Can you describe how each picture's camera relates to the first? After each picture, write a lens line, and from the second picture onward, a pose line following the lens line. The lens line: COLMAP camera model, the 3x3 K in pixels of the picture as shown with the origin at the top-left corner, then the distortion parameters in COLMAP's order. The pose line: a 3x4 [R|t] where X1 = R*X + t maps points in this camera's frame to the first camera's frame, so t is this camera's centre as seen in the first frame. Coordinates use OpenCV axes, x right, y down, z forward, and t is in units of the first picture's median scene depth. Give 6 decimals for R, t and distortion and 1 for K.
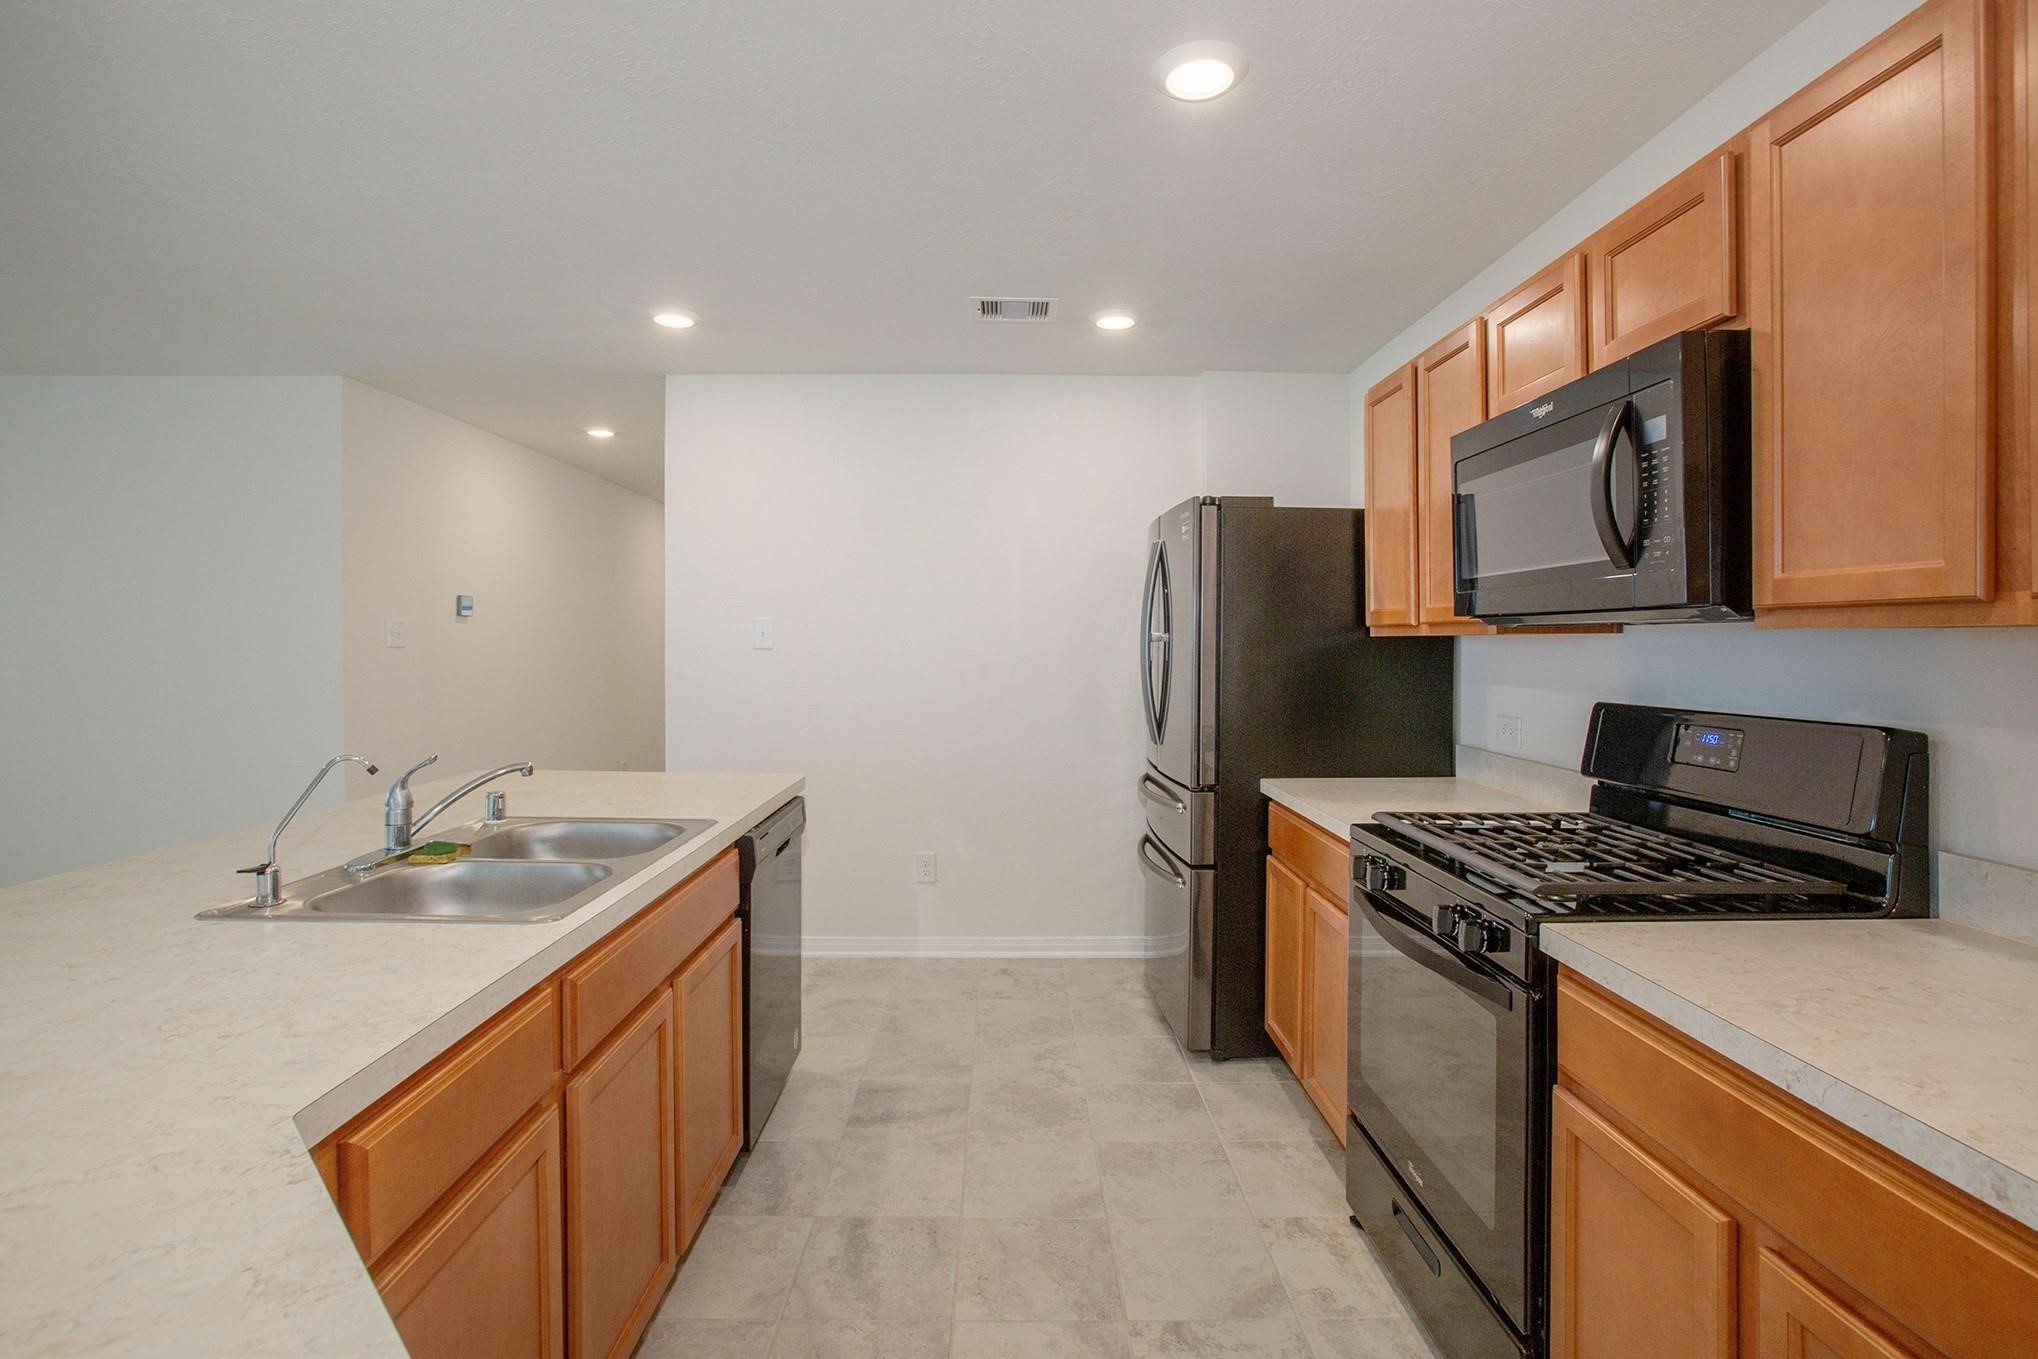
lens RADIAL K [[948.5, 0, 1021.8], [0, 948.5, 642.7], [0, 0, 1]] dist [-0.039633, -0.000216]
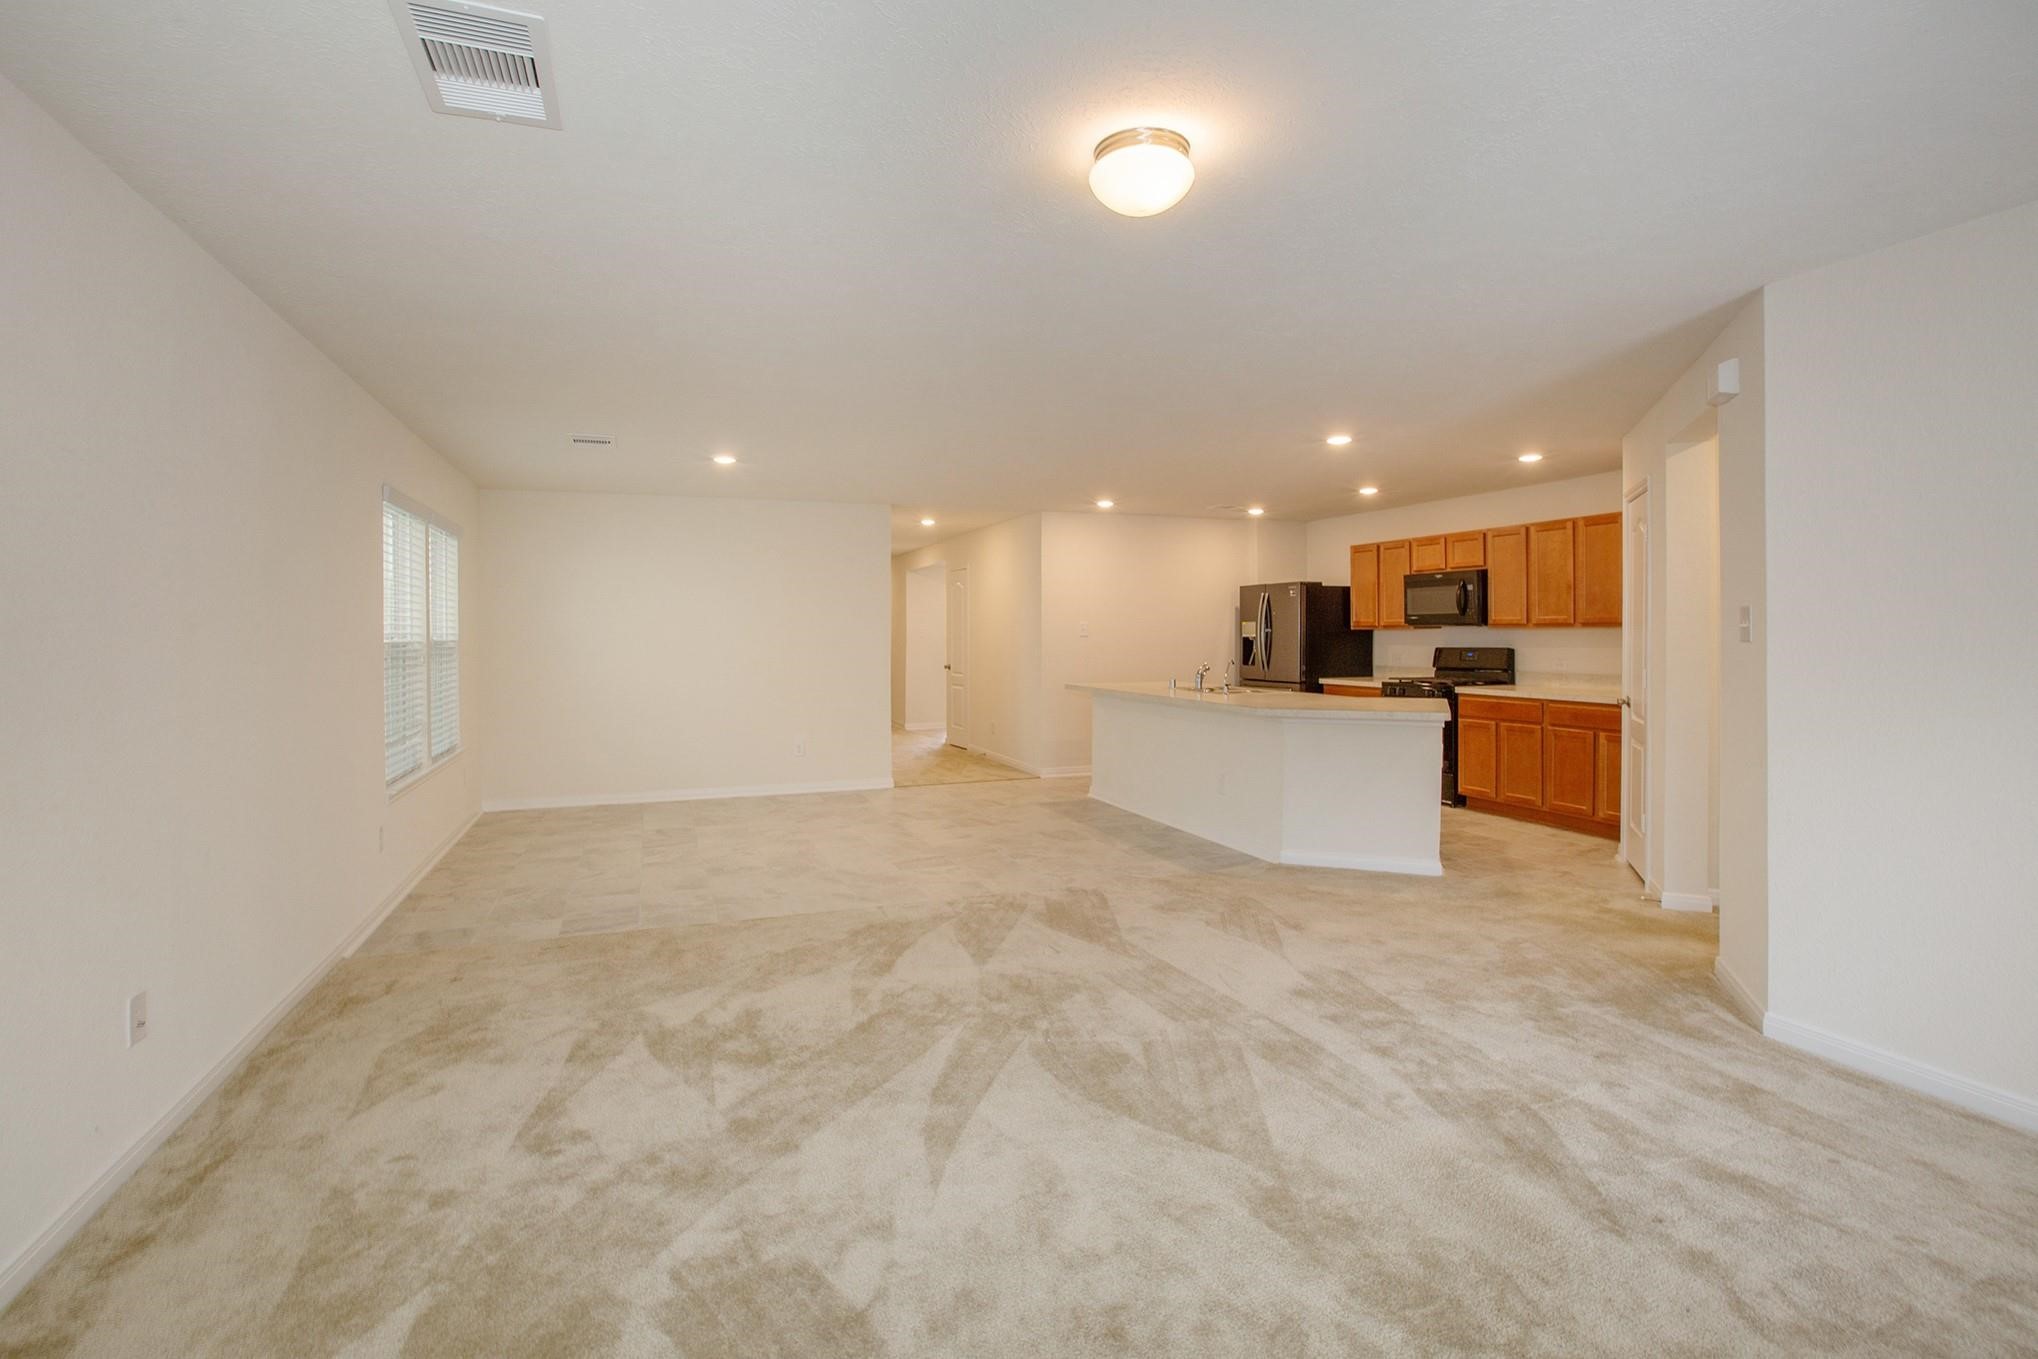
lens RADIAL K [[970.2, 0, 1026.0], [0, 970.2, 635.8], [0, 0, 1]] dist [-0.040303, 0.010517]
pose [[0.927220, -0.003306, 0.374503, -3.003117], [0.003030, 0.999995, 0.001326, 0.011996], [-0.374505, -0.000095, 0.927225, -2.510309]]
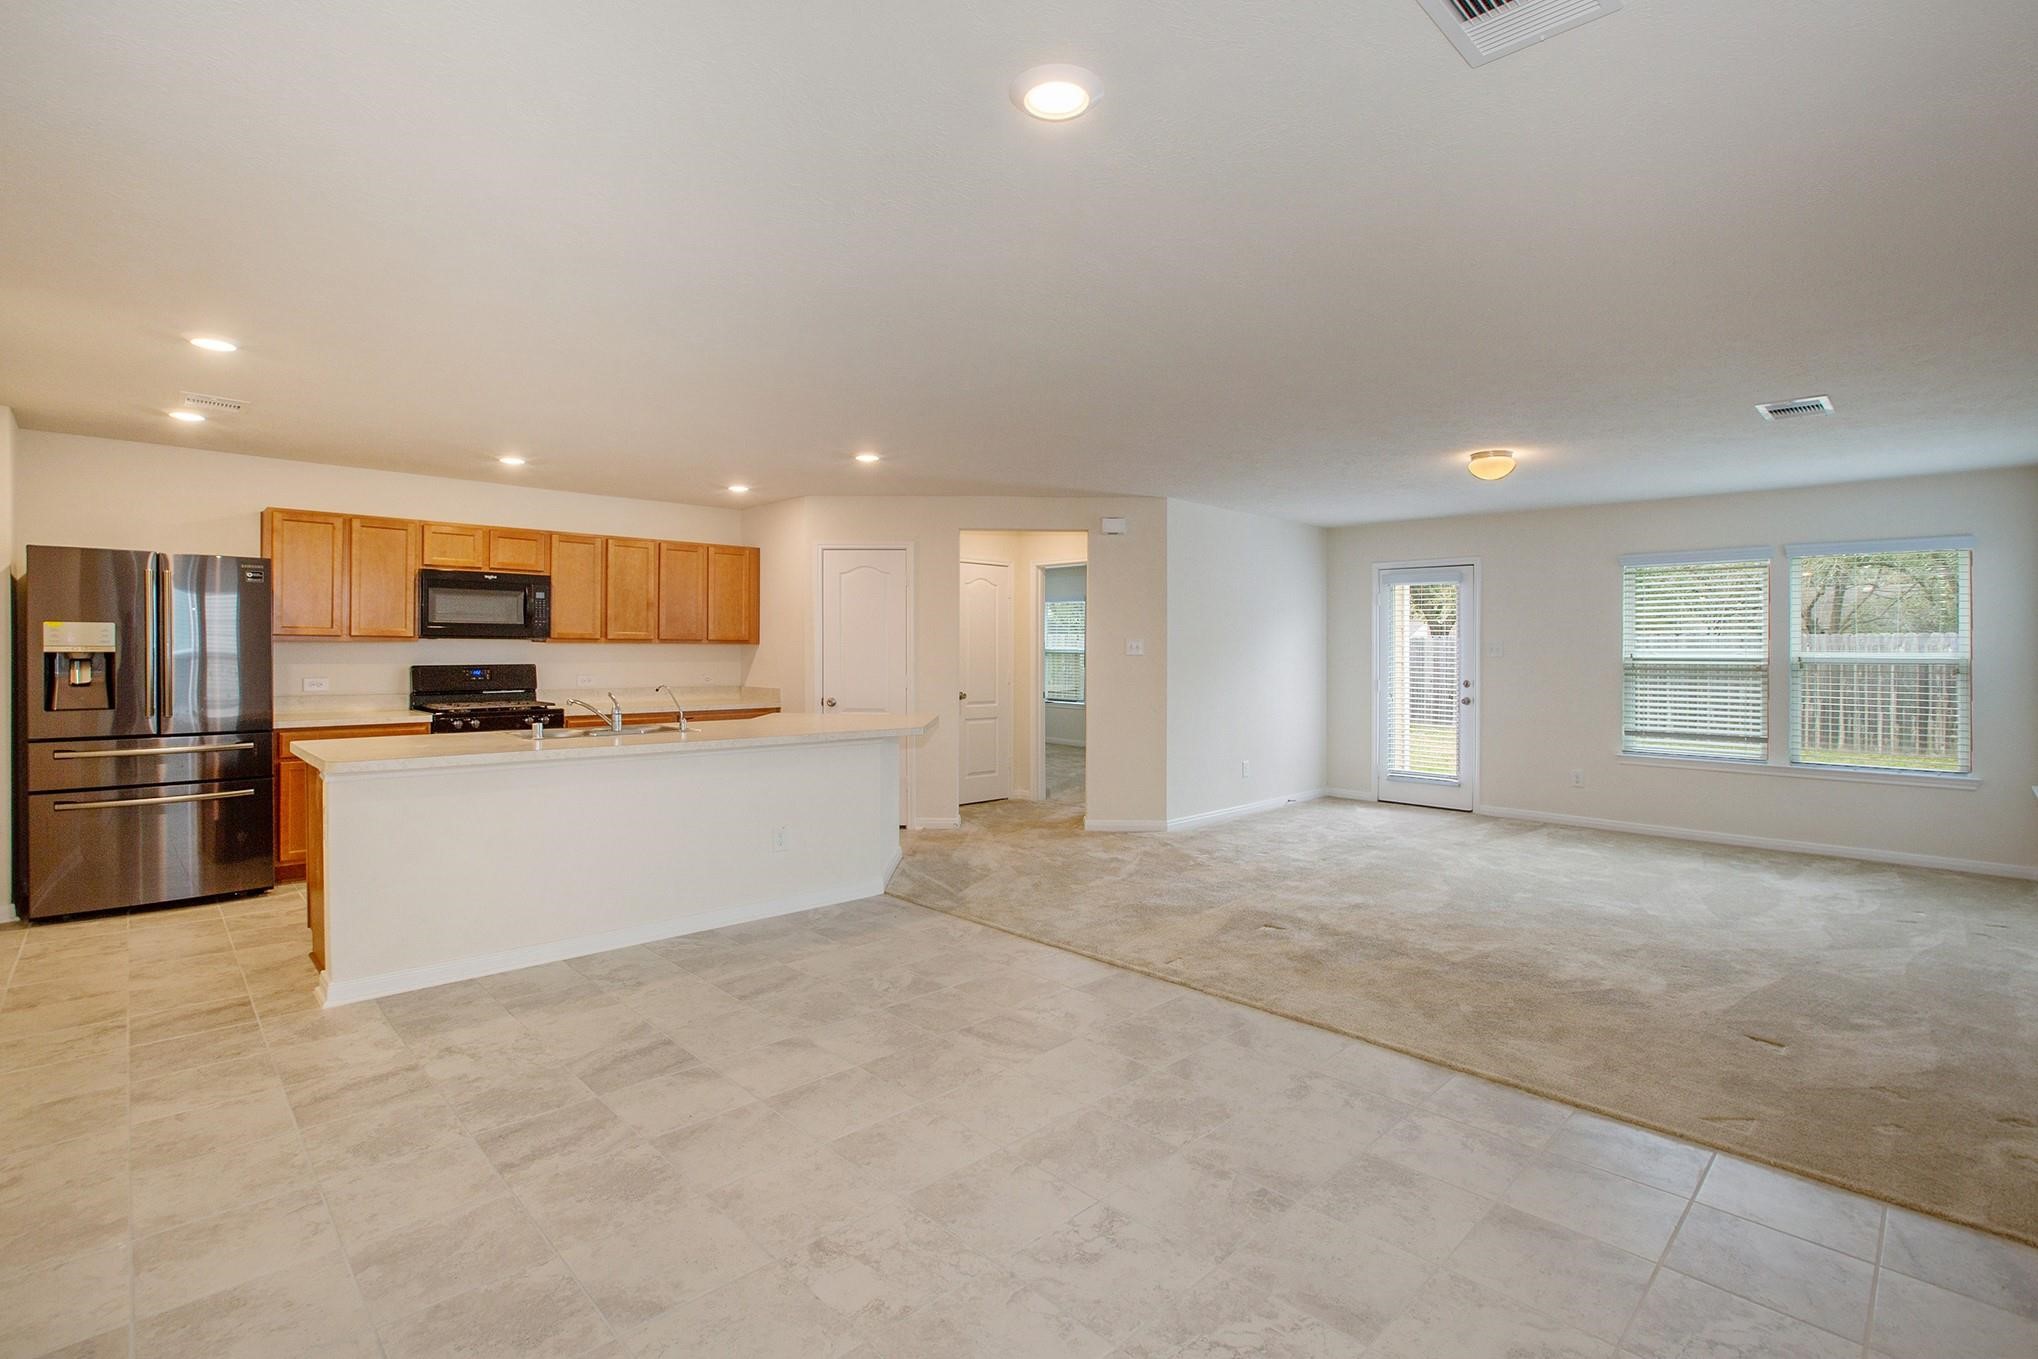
lens RADIAL K [[970.2, 0, 1026.0], [0, 970.2, 635.8], [0, 0, 1]] dist [-0.040303, 0.010517]
pose [[-0.701412, 0.007742, 0.712714, -3.553563], [-0.001020, 0.999929, -0.011867, 0.007301], [-0.712756, -0.009051, -0.701354, 2.206938]]
